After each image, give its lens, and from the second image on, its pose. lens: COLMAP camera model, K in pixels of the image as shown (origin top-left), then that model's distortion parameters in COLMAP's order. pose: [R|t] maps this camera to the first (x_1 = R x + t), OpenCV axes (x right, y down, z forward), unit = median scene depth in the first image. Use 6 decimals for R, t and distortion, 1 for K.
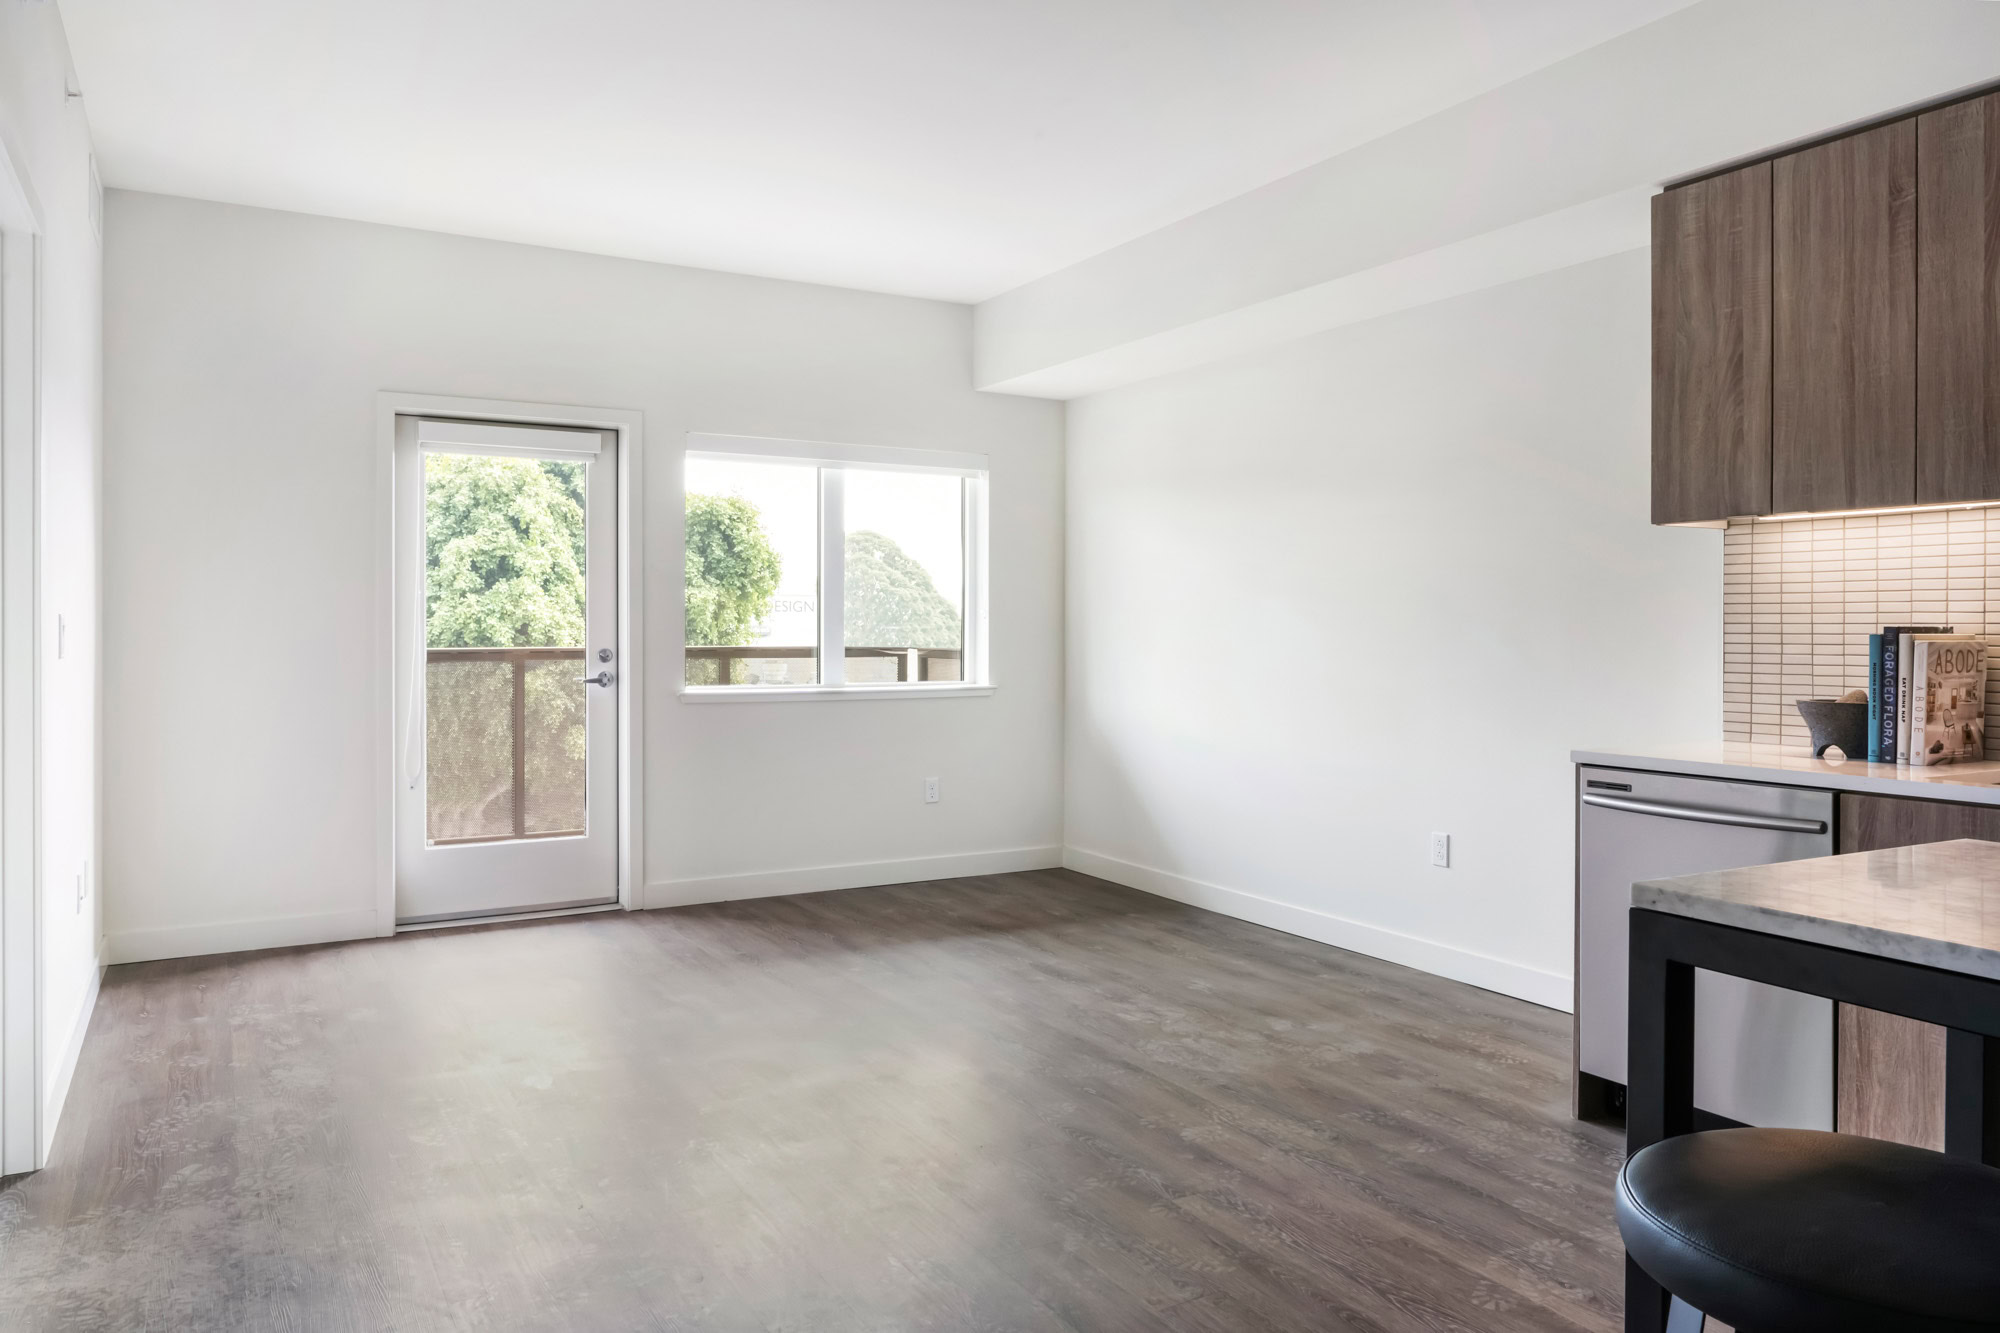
lens RADIAL K [[1416.0, 0, 1006.1], [0, 1416.0, 629.8], [0, 0, 1]] dist [0.003347, 0.003498]
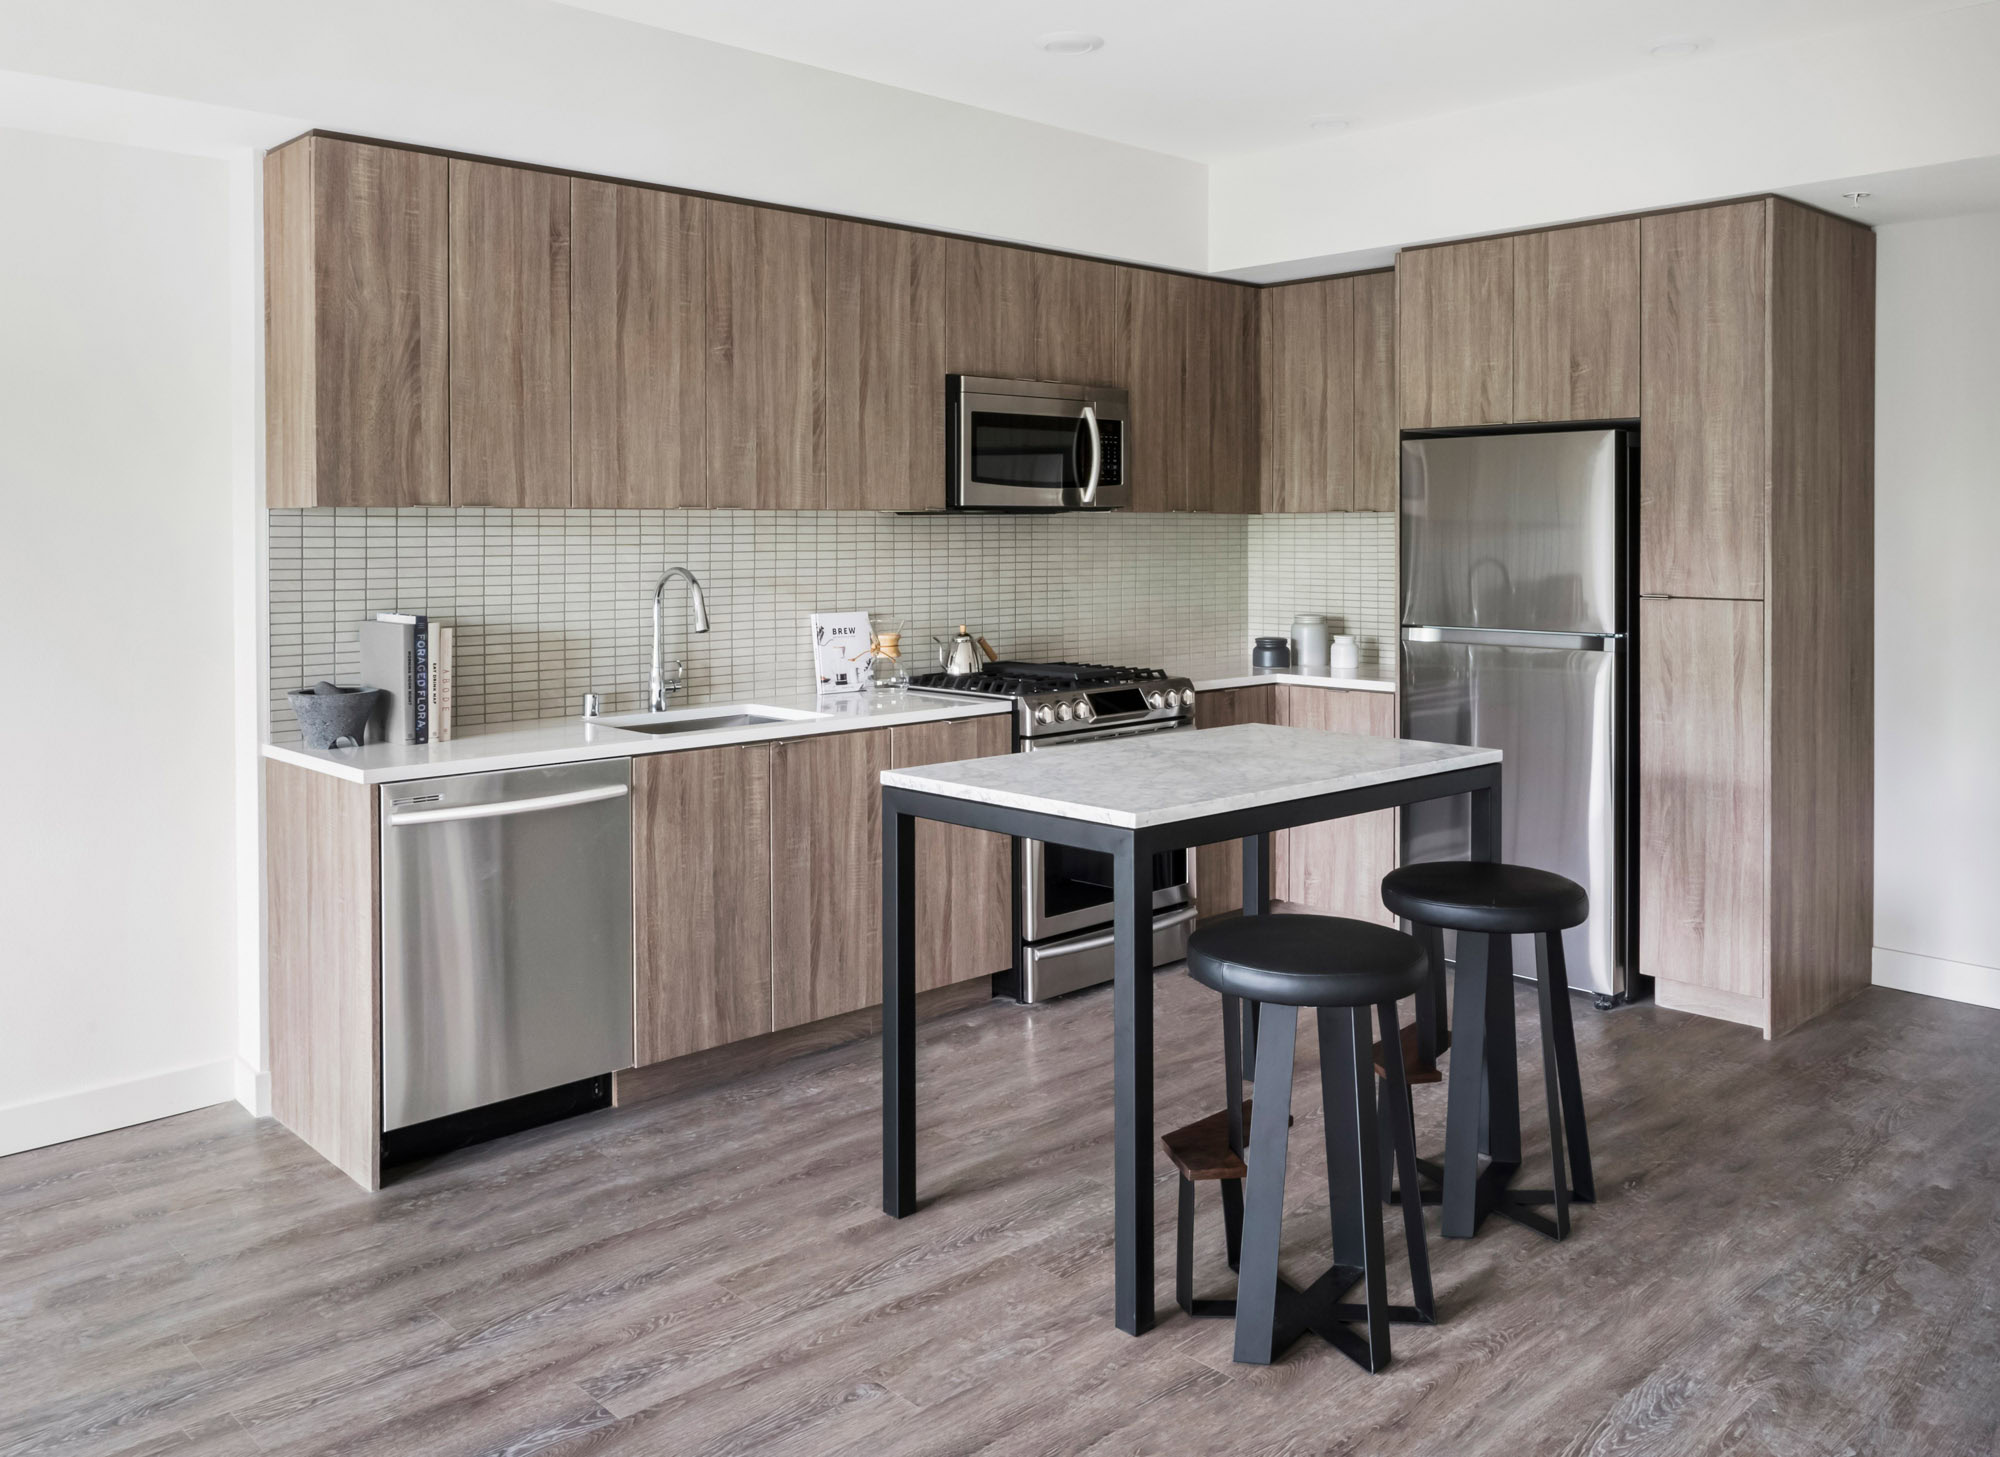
lens RADIAL K [[1615.9, 0, 1022.0], [0, 1615.9, 537.1], [0, 0, 1]] dist [0.001570, 0.002829]
pose [[-0.249900, -0.005738, 0.968255, -0.651827], [0.004899, 0.999962, 0.007190, -0.062215], [-0.968259, 0.006541, -0.249862, 0.849077]]
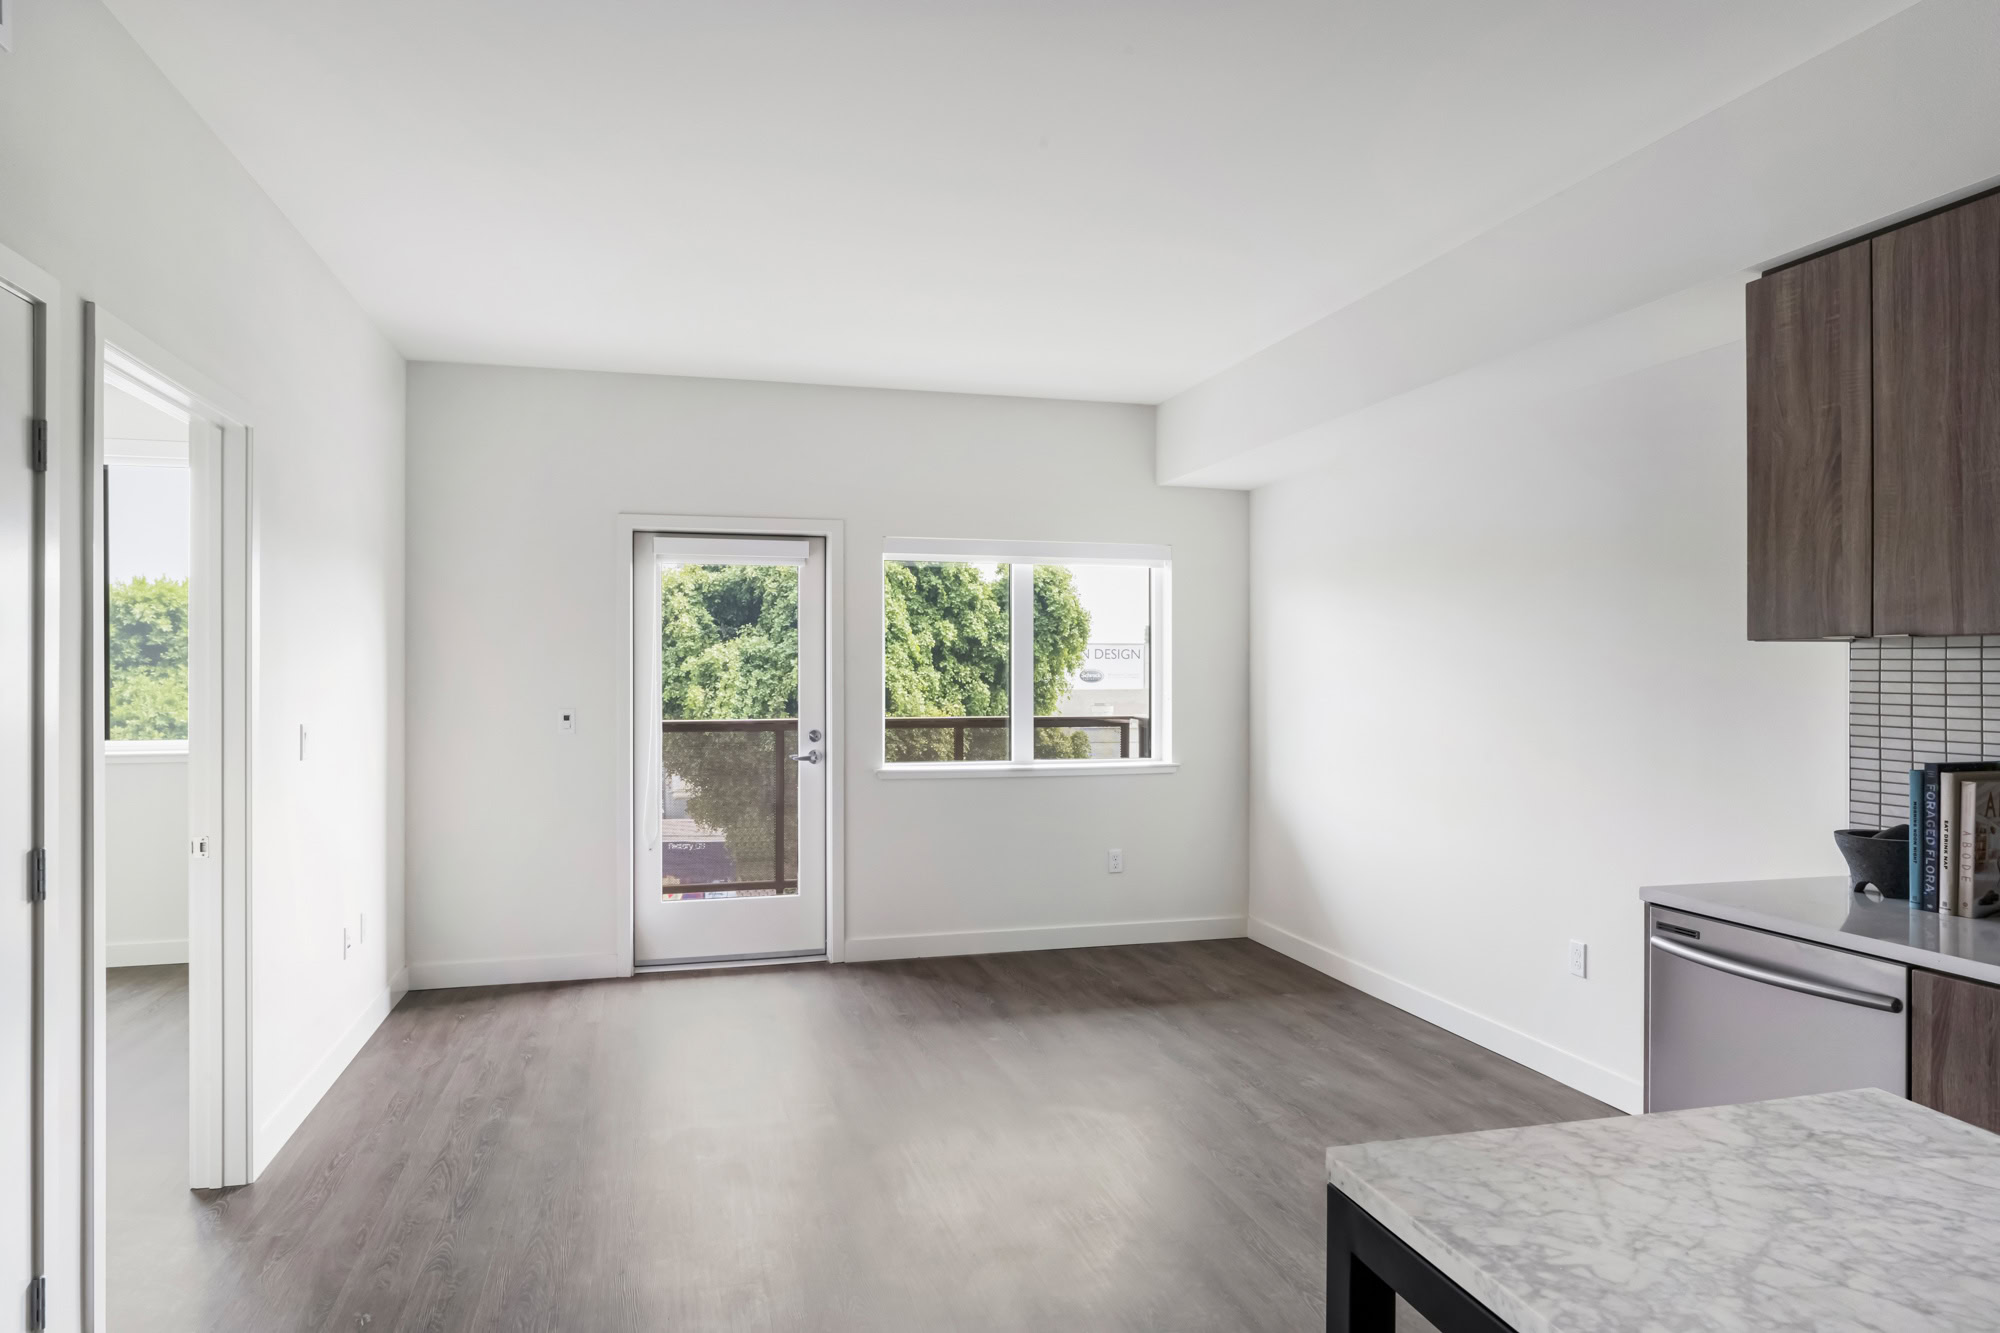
lens RADIAL K [[1280.5, 0, 999.6], [0, 1280.5, 666.7], [0, 0, 1]] dist [-0.000139, 0.003366]
pose [[0.966744, -0.001715, -0.255742, 0.205315], [0.001000, 0.999995, -0.002926, -0.057248], [0.255746, 0.002573, 0.966741, 0.077723]]
